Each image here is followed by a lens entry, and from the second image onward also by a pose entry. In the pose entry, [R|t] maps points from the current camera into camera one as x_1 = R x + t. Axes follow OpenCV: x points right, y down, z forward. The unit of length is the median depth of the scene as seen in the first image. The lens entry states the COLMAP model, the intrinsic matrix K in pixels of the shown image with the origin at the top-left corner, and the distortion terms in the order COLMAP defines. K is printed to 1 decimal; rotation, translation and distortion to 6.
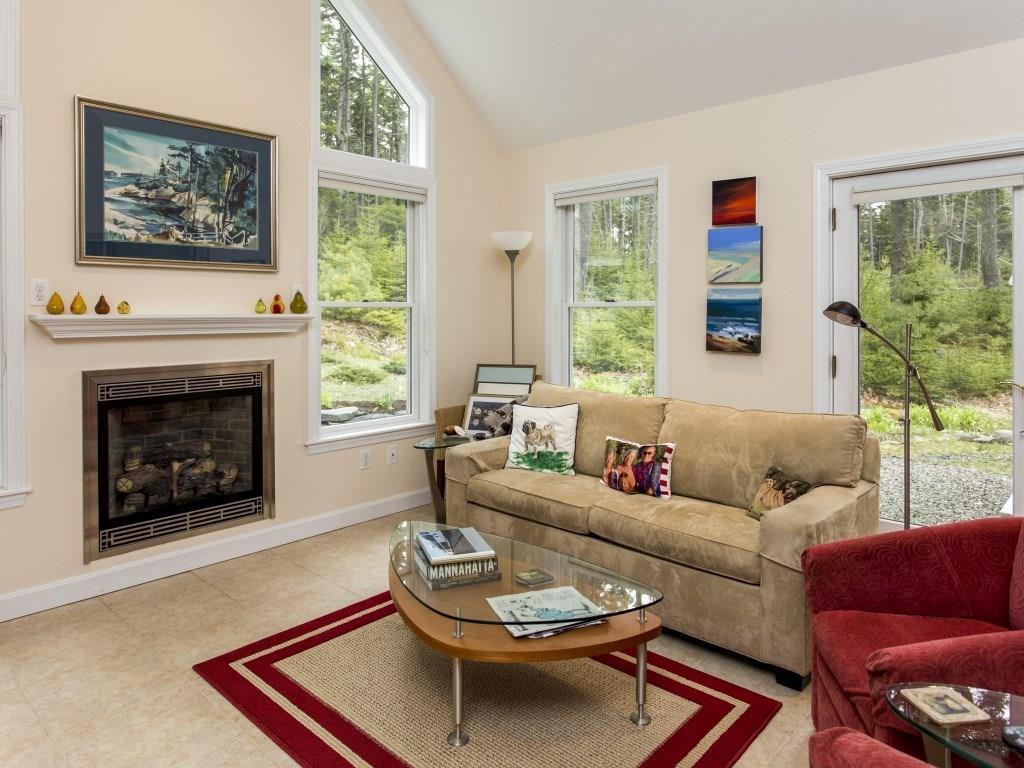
lens RADIAL K [[646.7, 0, 512.0], [0, 646.7, 384.0], [0, 0, 1]] dist [0.000191, 0.000005]
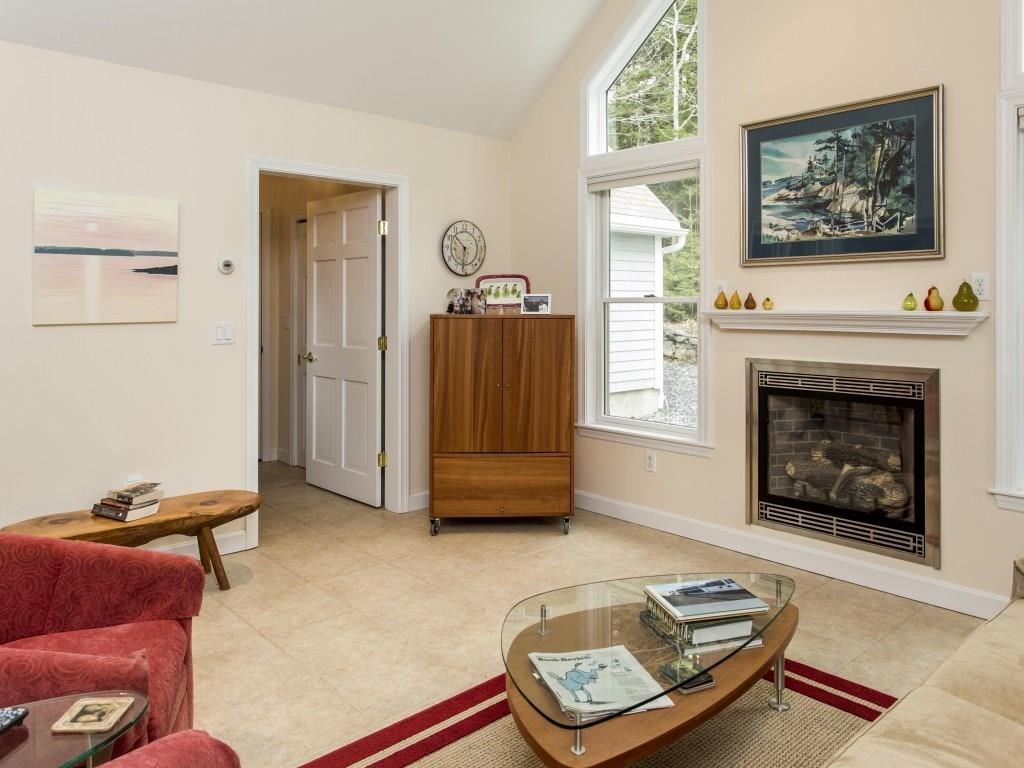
lens RADIAL K [[760.7, 0, 544.2], [0, 760.7, 388.4], [0, 0, 1]] dist [-0.002864, -0.001355]
pose [[-0.053506, 0.114066, -0.992031, 0.674890], [-0.111371, 0.986574, 0.119445, -0.083048], [0.992337, 0.116875, -0.040084, 0.653167]]
